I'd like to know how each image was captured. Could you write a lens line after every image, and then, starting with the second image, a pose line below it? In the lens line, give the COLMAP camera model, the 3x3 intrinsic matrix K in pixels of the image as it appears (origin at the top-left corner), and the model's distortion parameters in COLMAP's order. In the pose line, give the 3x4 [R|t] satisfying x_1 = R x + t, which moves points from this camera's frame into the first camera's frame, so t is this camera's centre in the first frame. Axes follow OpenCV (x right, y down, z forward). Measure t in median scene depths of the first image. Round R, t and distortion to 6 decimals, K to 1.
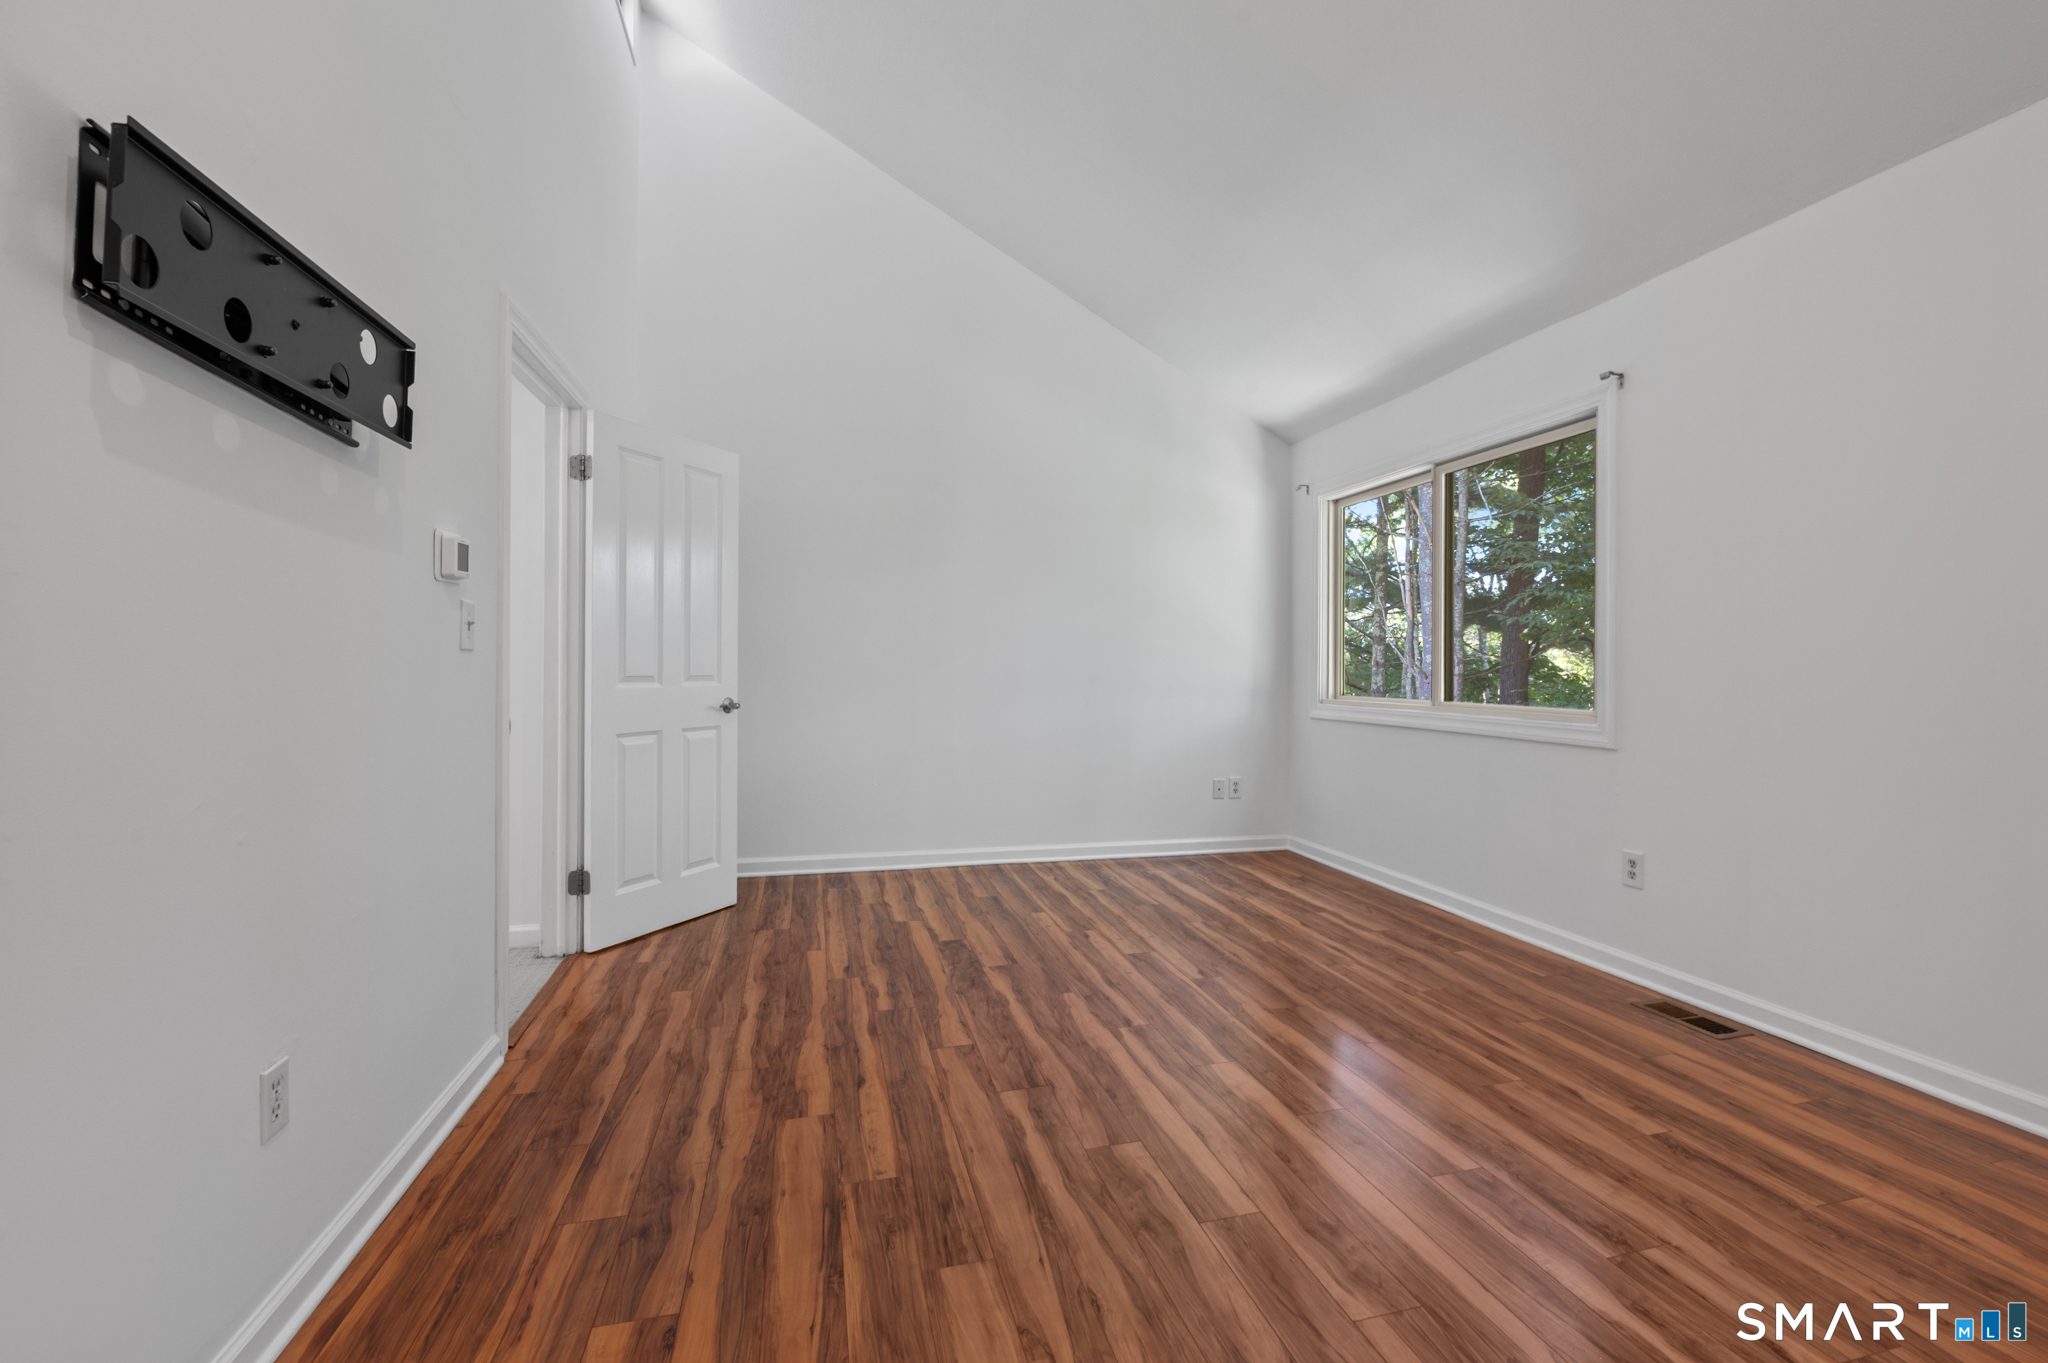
lens RADIAL K [[864.4, 0, 1038.7], [0, 864.4, 676.1], [0, 0, 1]] dist [-0.013555, 0.000617]
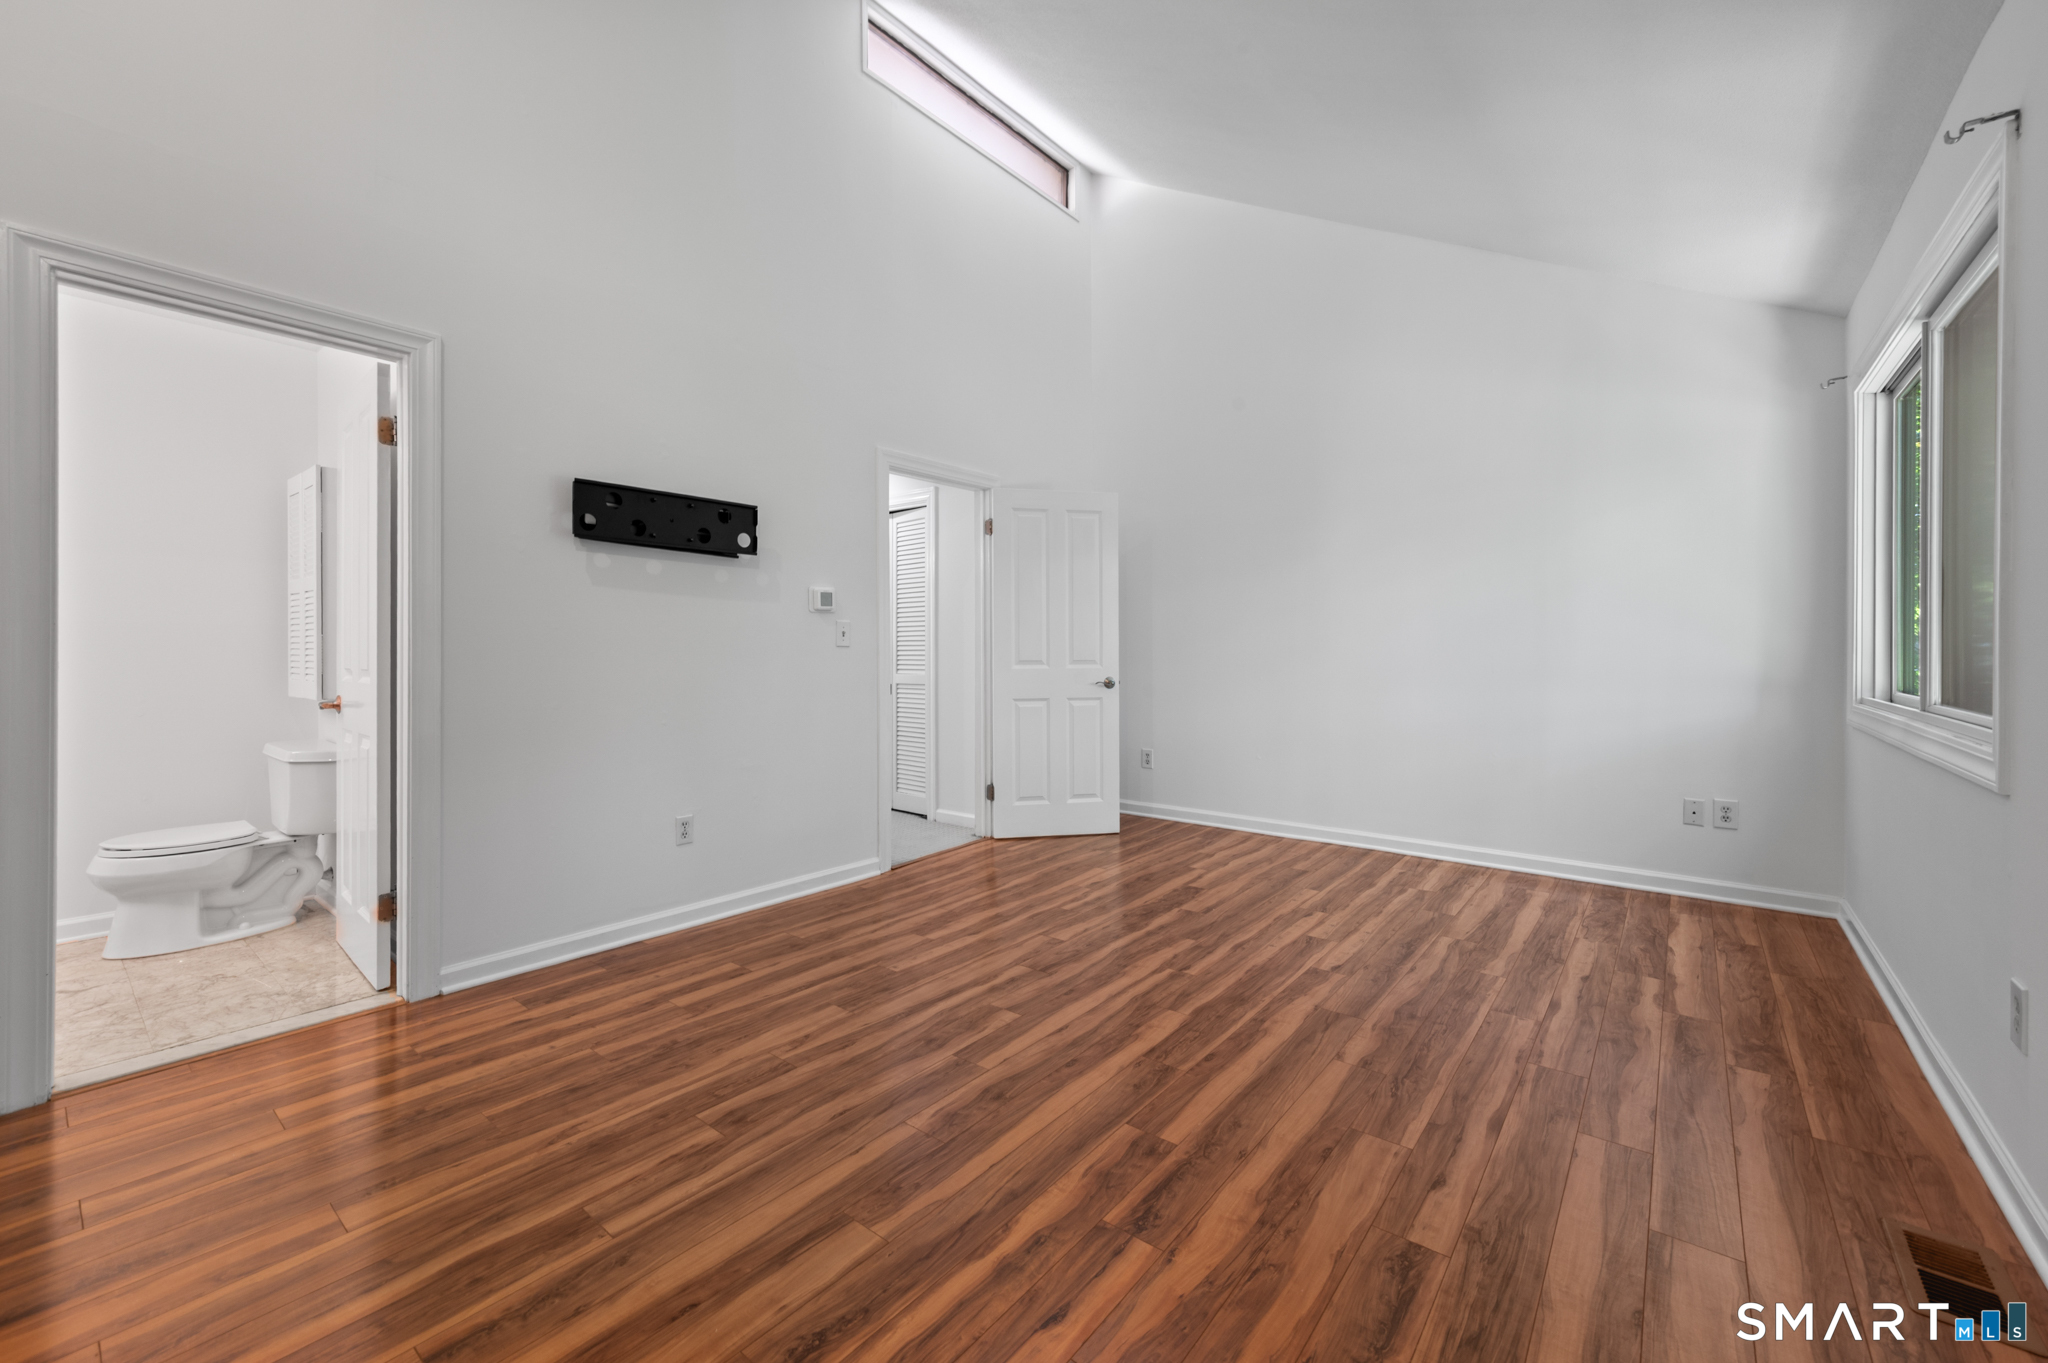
lens RADIAL K [[816.9, 0, 1012.3], [0, 816.9, 667.4], [0, 0, 1]] dist [0.003702, -0.000810]
pose [[0.586626, 0.007329, -0.809825, 0.841322], [-0.001632, 0.999968, 0.007868, 0.000427], [0.809856, -0.003294, 0.586619, 0.196854]]
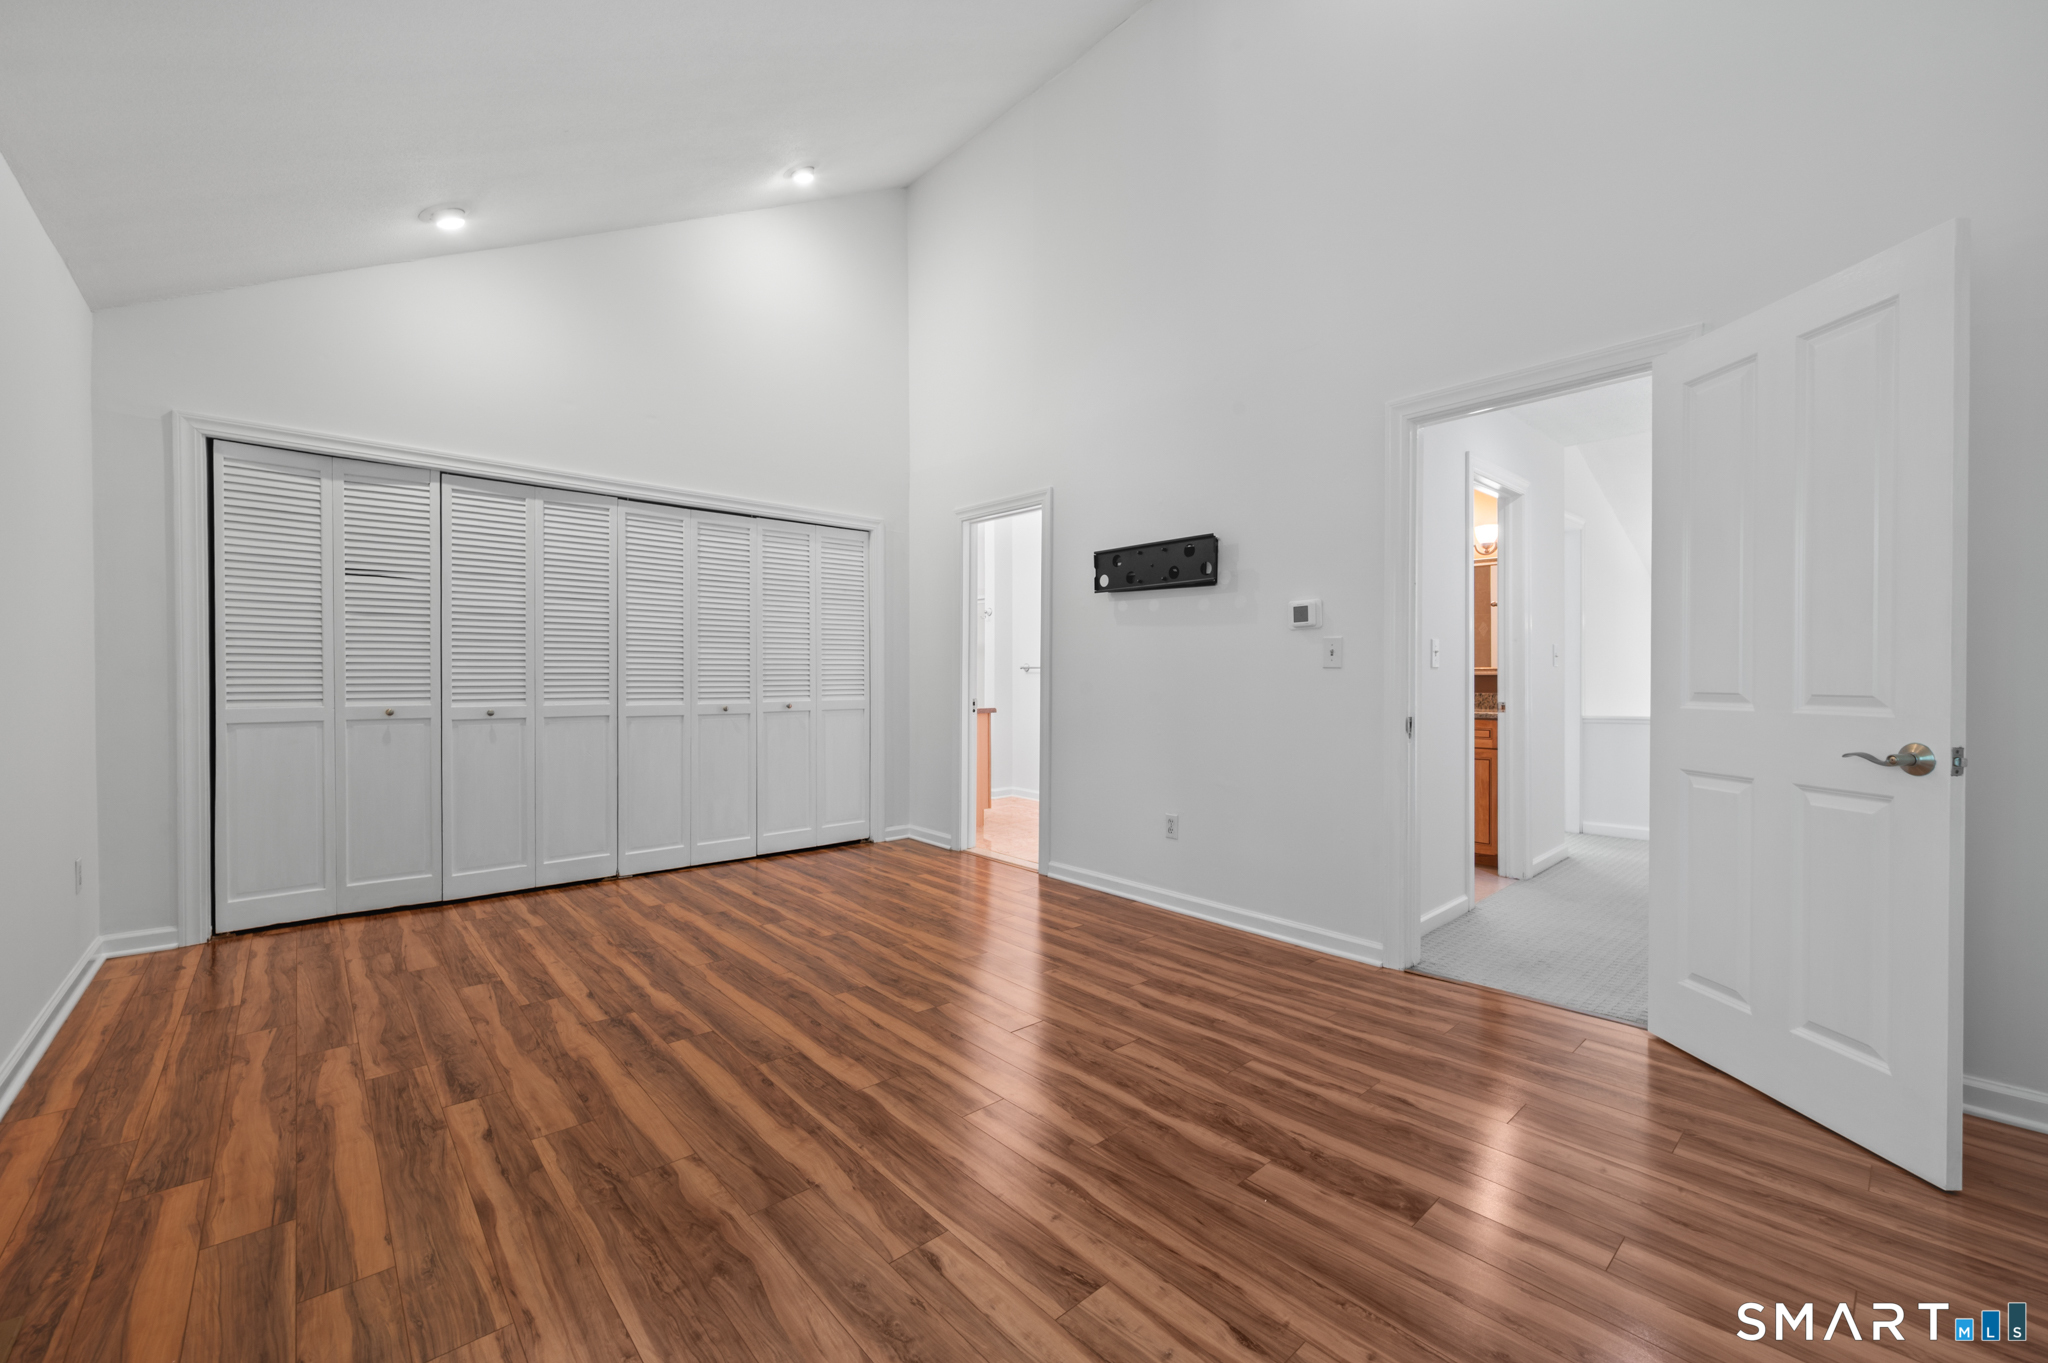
lens RADIAL K [[816.9, 0, 1040.7], [0, 816.9, 694.8], [0, 0, 1]] dist [0.003702, -0.000810]
pose [[-0.885012, 0.005048, -0.465541, 0.423269], [-0.009905, 0.999511, 0.029667, -0.017278], [0.465463, 0.030867, -0.884529, 1.712093]]
